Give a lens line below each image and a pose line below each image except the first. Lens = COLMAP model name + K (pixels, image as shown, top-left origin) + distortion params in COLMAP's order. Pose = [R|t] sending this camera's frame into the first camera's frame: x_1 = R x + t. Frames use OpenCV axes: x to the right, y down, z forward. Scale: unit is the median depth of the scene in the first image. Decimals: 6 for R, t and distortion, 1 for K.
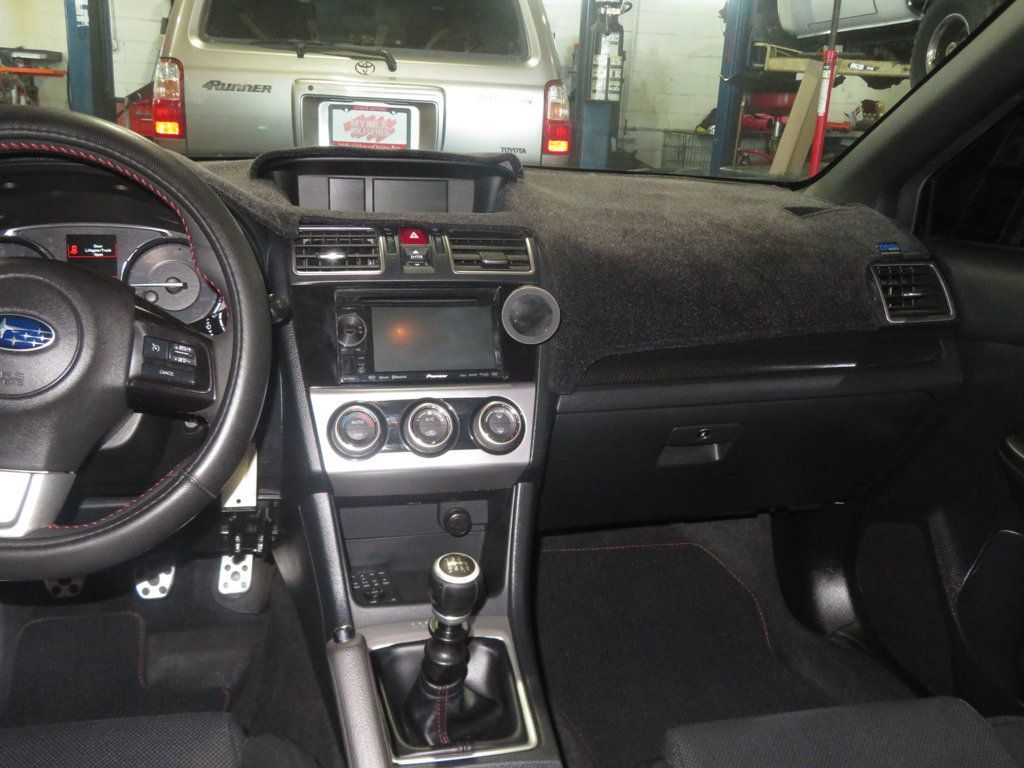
lens RADIAL K [[977.1, 0, 512.0], [0, 977.1, 384.0], [0, 0, 1]] dist [0.008592, 0.014790]
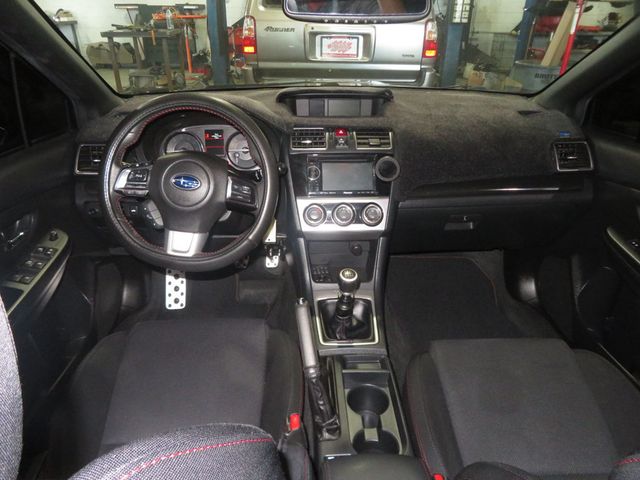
lens RADIAL K [[462.6, 0, 320.0], [0, 462.6, 240.0], [0, 0, 1]] dist [-0.003553, 0.057651]
pose [[0.979402, 0.055585, -0.194121, 0.081502], [-0.018085, 0.981648, 0.189844, -0.106085], [0.201111, -0.182423, 0.962432, -0.135019]]
